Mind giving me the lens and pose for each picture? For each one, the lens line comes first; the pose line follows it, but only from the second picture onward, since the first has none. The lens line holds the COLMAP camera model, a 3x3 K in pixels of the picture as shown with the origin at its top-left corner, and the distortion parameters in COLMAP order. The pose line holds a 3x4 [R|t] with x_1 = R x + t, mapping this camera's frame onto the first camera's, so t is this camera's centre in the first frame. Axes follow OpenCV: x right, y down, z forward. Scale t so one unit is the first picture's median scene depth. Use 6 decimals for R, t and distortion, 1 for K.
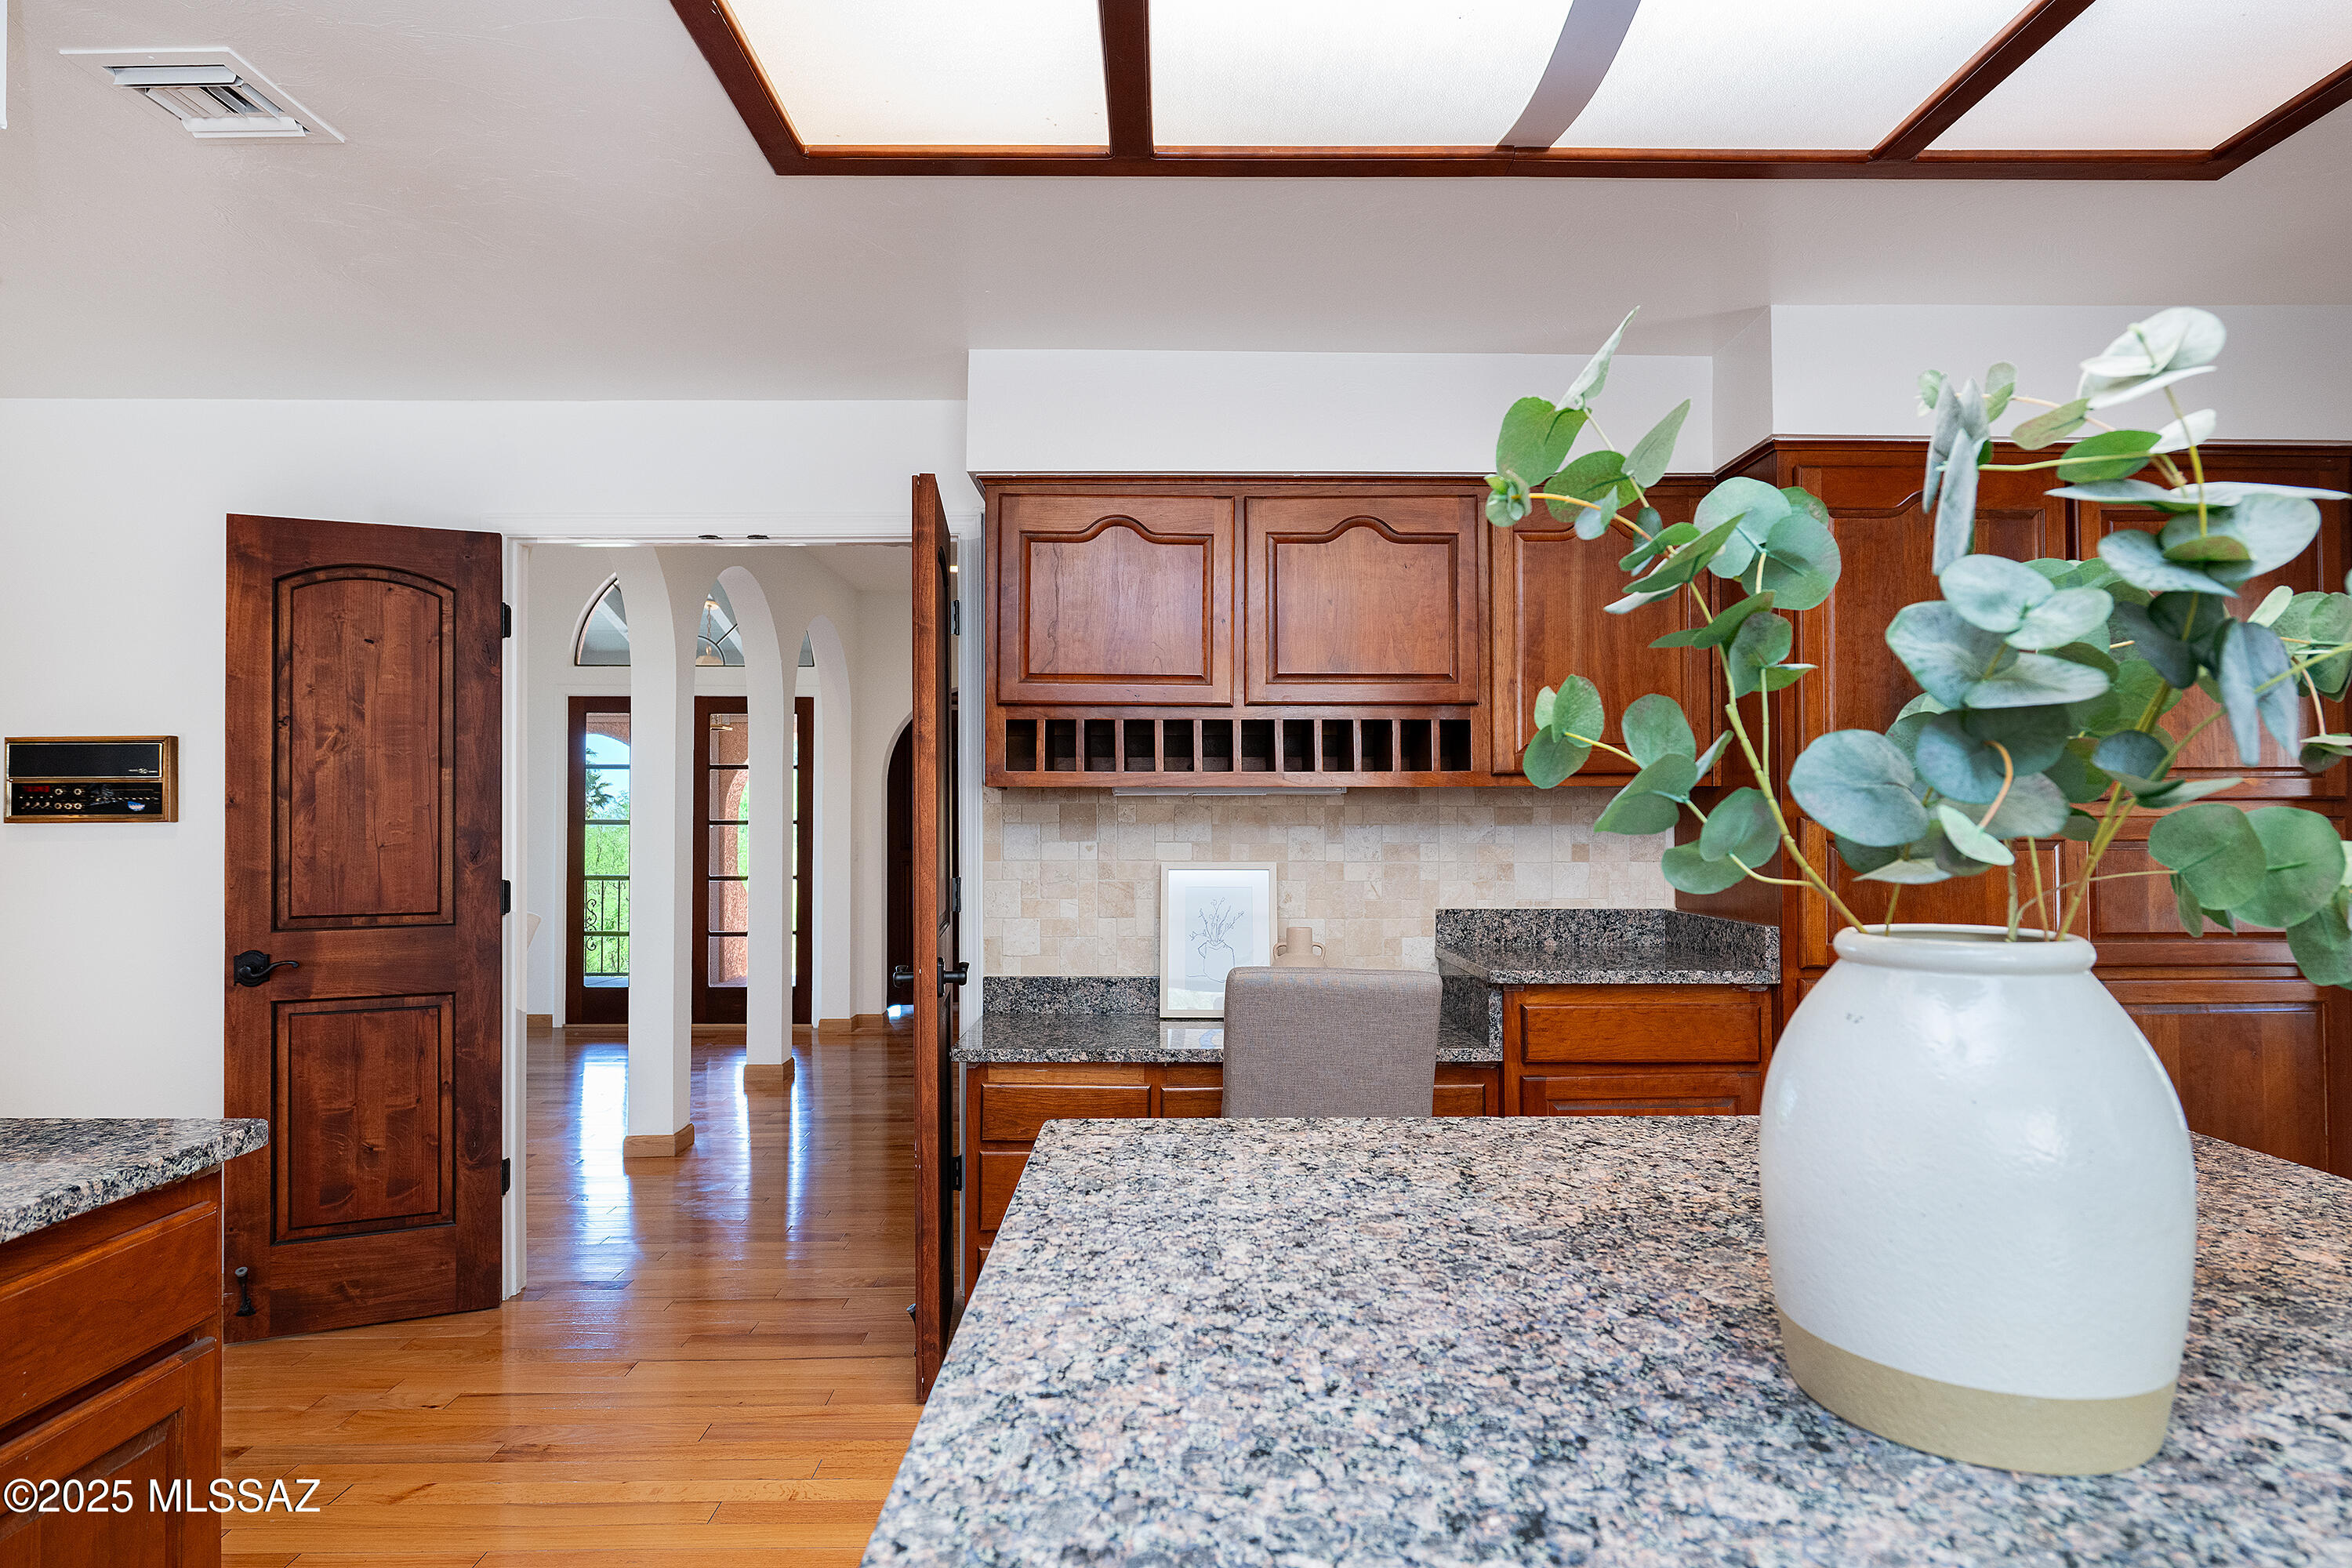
lens RADIAL K [[1260.3, 0, 1230.7], [0, 1260.3, 799.6], [0, 0, 1]] dist [0.002431, 0.000793]
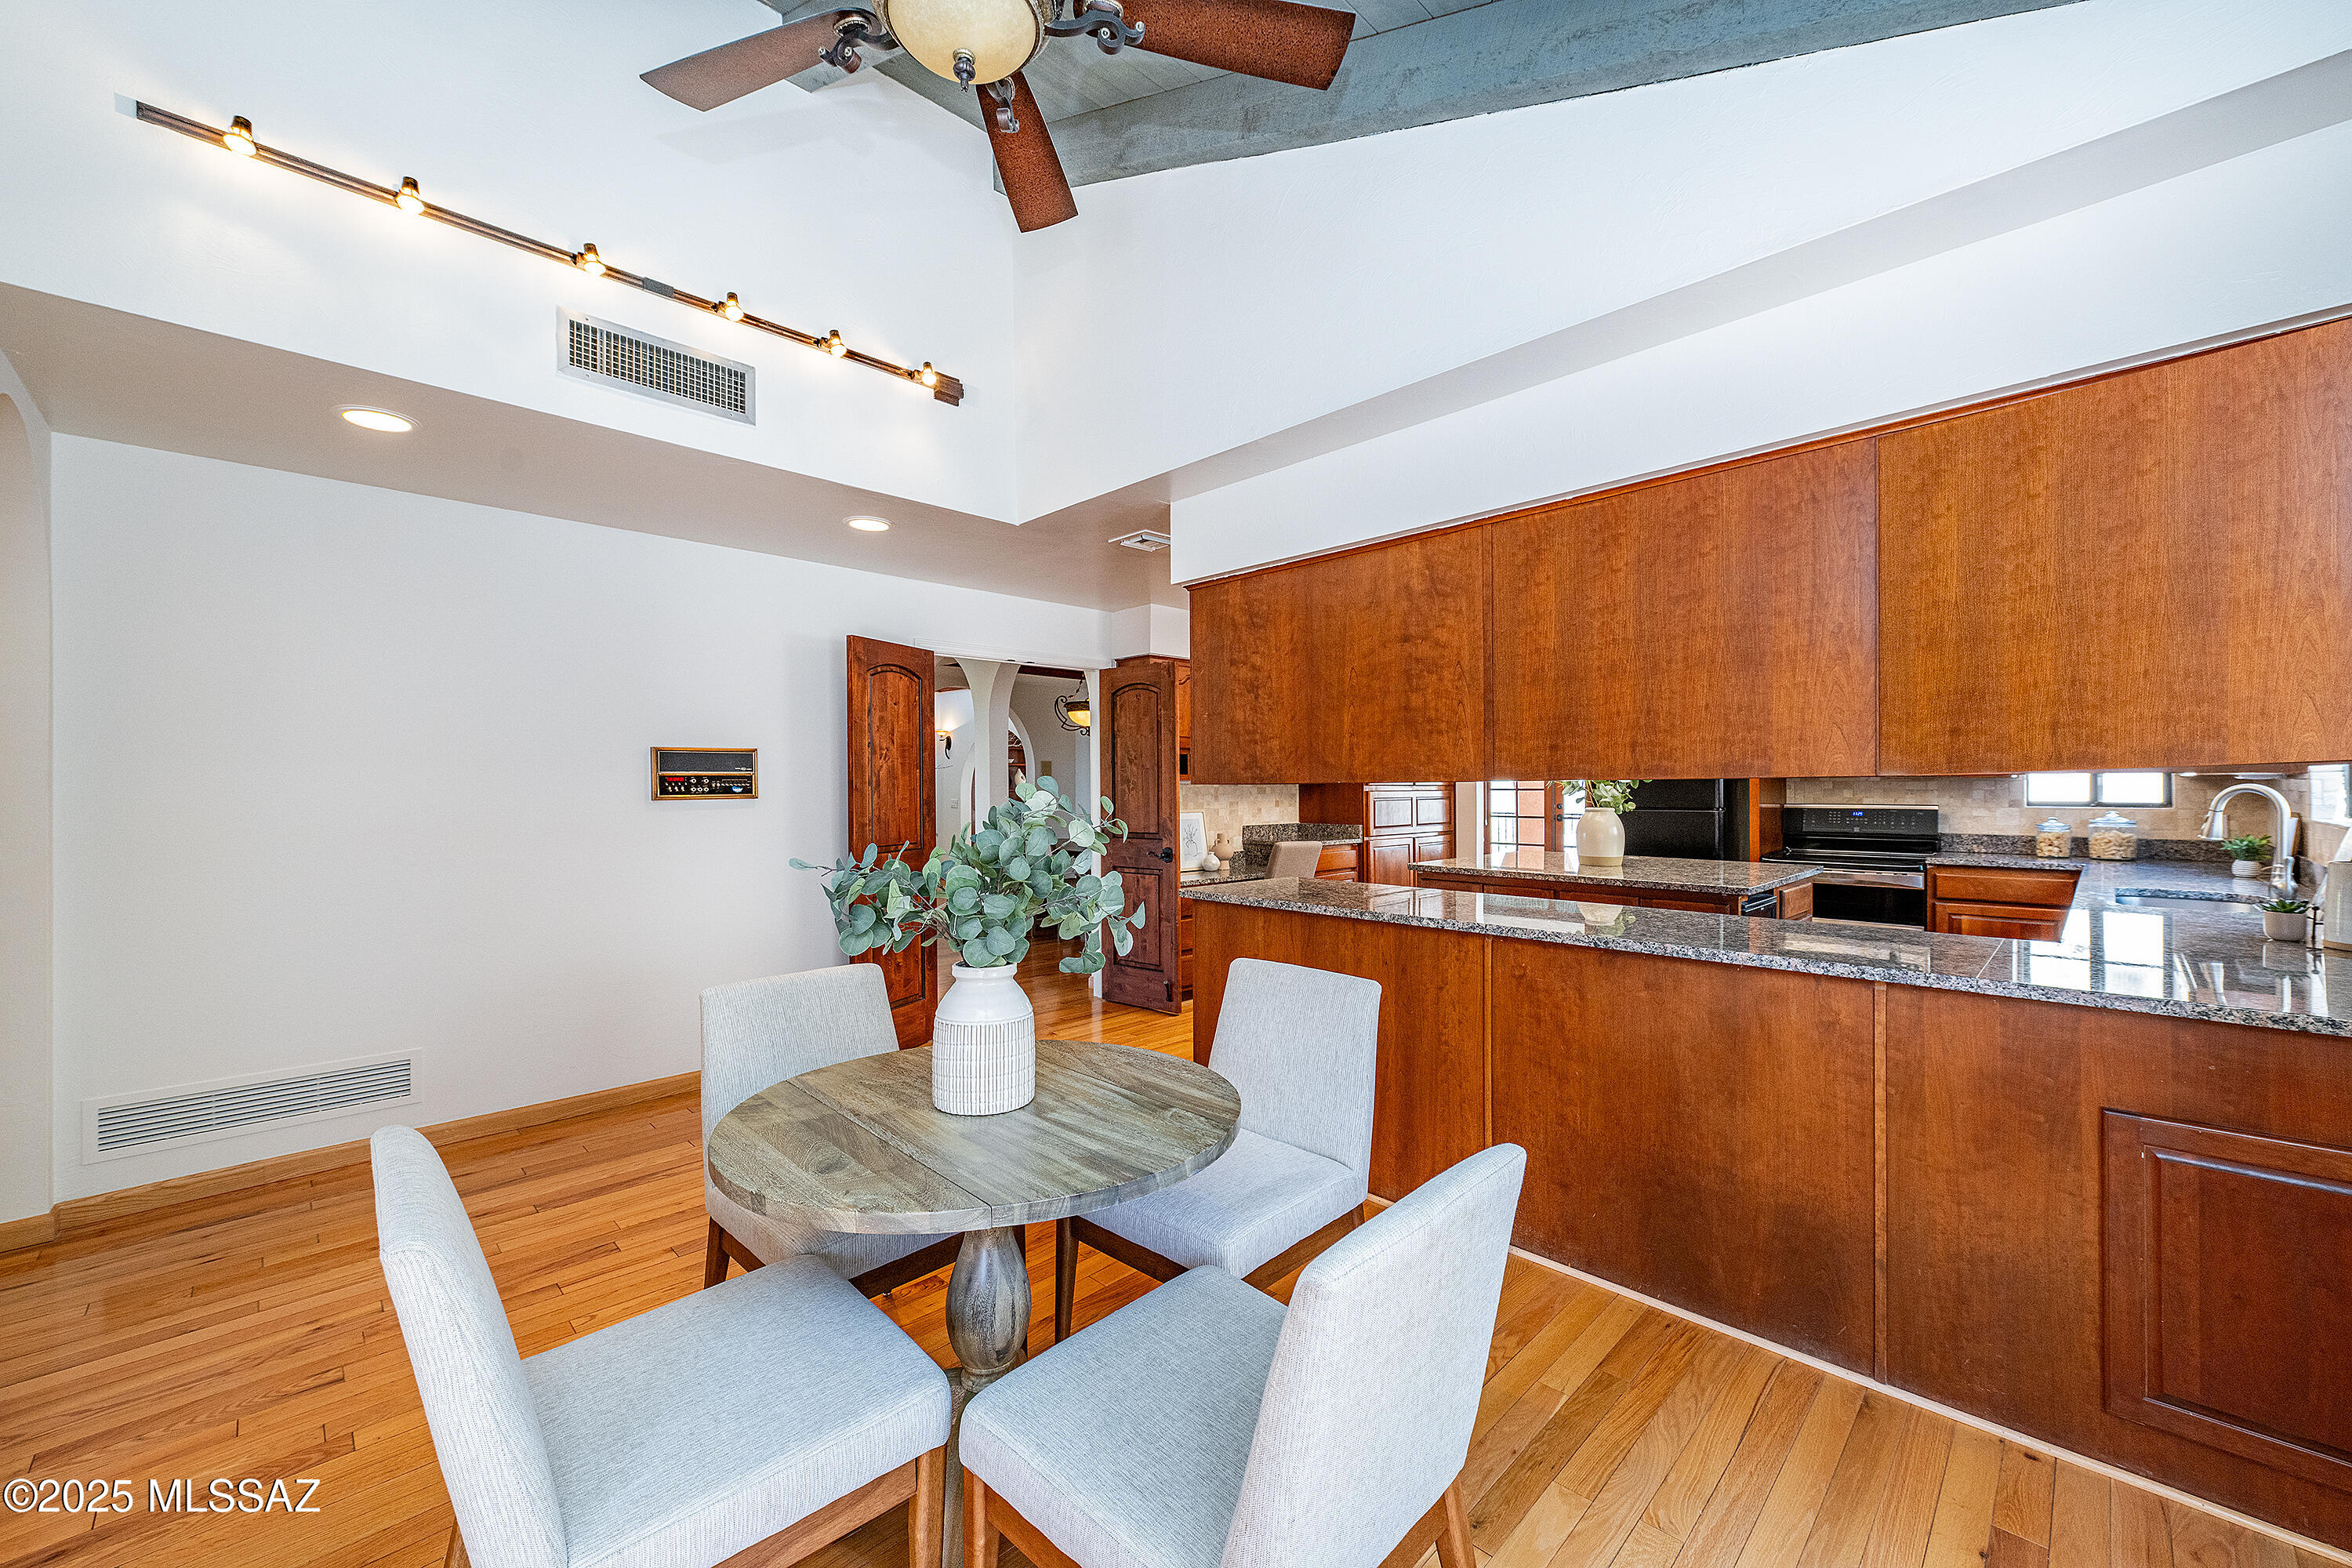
lens RADIAL K [[949.2, 0, 1168.6], [0, 949.2, 786.0], [0, 0, 1]] dist [0.002585, 0.000361]
pose [[0.710191, -0.002086, 0.704006, -1.371400], [-0.008862, 0.999890, 0.011903, -0.019679], [-0.703953, -0.014692, 0.710094, -0.323643]]
